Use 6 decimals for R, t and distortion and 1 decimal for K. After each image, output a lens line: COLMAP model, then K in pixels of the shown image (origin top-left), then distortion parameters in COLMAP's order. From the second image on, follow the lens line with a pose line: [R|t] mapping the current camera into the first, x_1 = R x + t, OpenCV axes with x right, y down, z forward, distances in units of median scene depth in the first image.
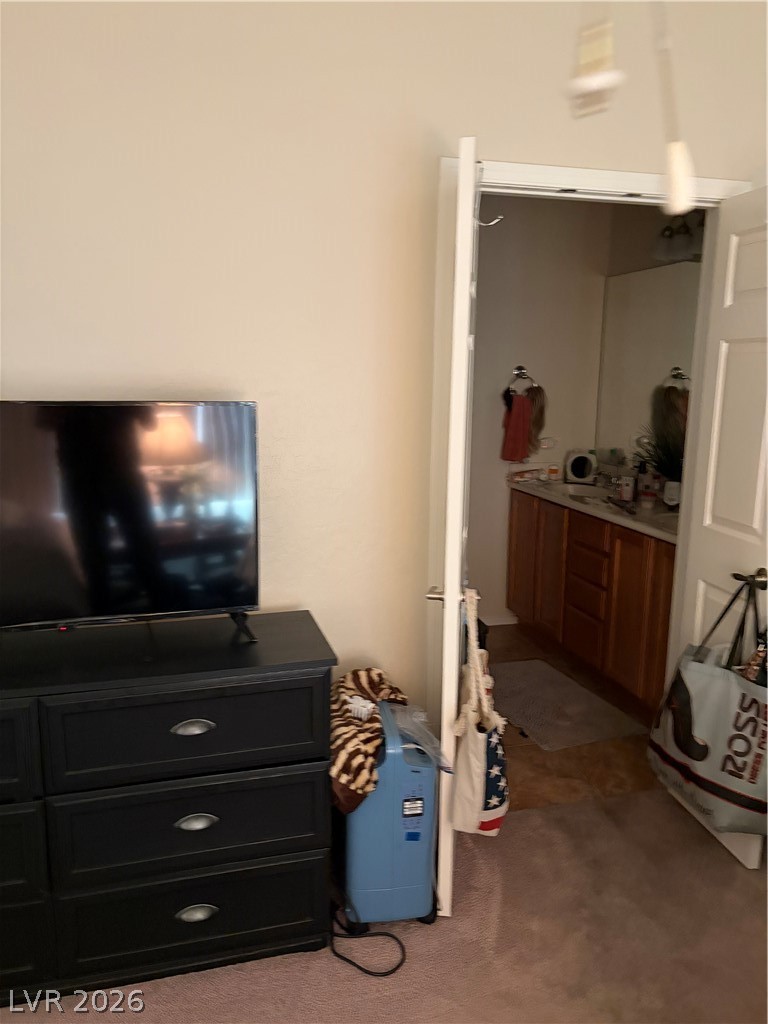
lens RADIAL K [[772.2, 0, 375.7], [0, 772.2, 515.0], [0, 0, 1]] dist [0.040914, -0.040058]
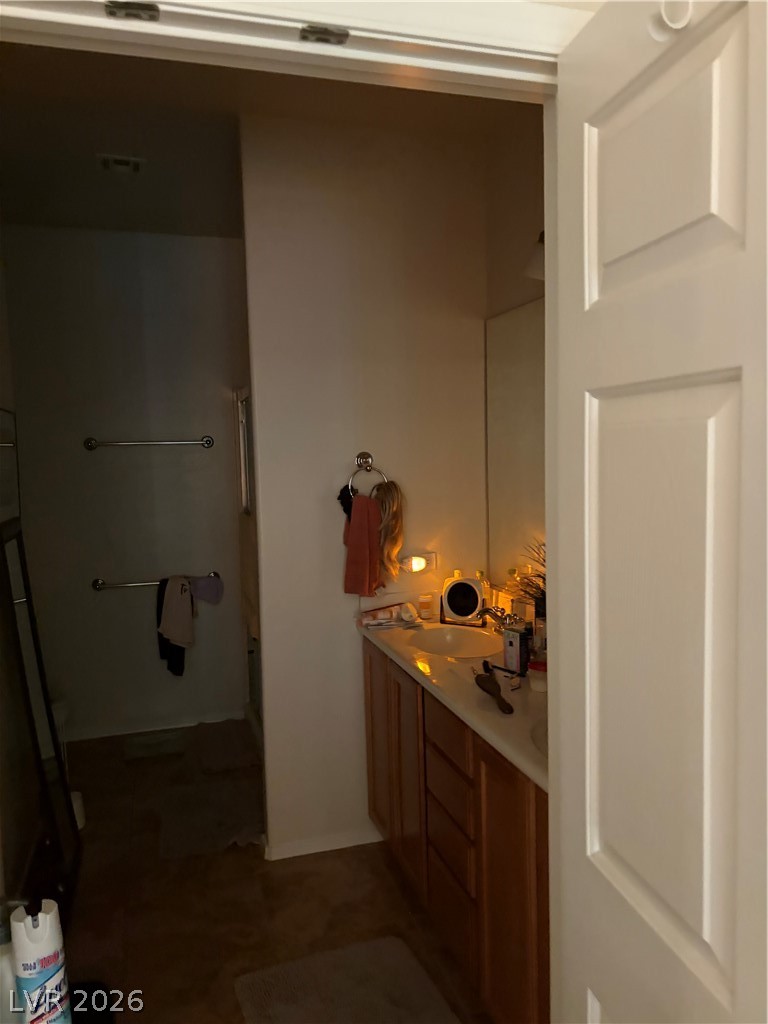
lens RADIAL K [[772.2, 0, 375.7], [0, 772.2, 515.0], [0, 0, 1]] dist [0.040914, -0.040058]
pose [[0.998910, -0.038929, 0.025745, 0.177946], [0.041365, 0.993915, -0.102087, -0.069275], [-0.021614, 0.103041, 0.994442, 0.337306]]
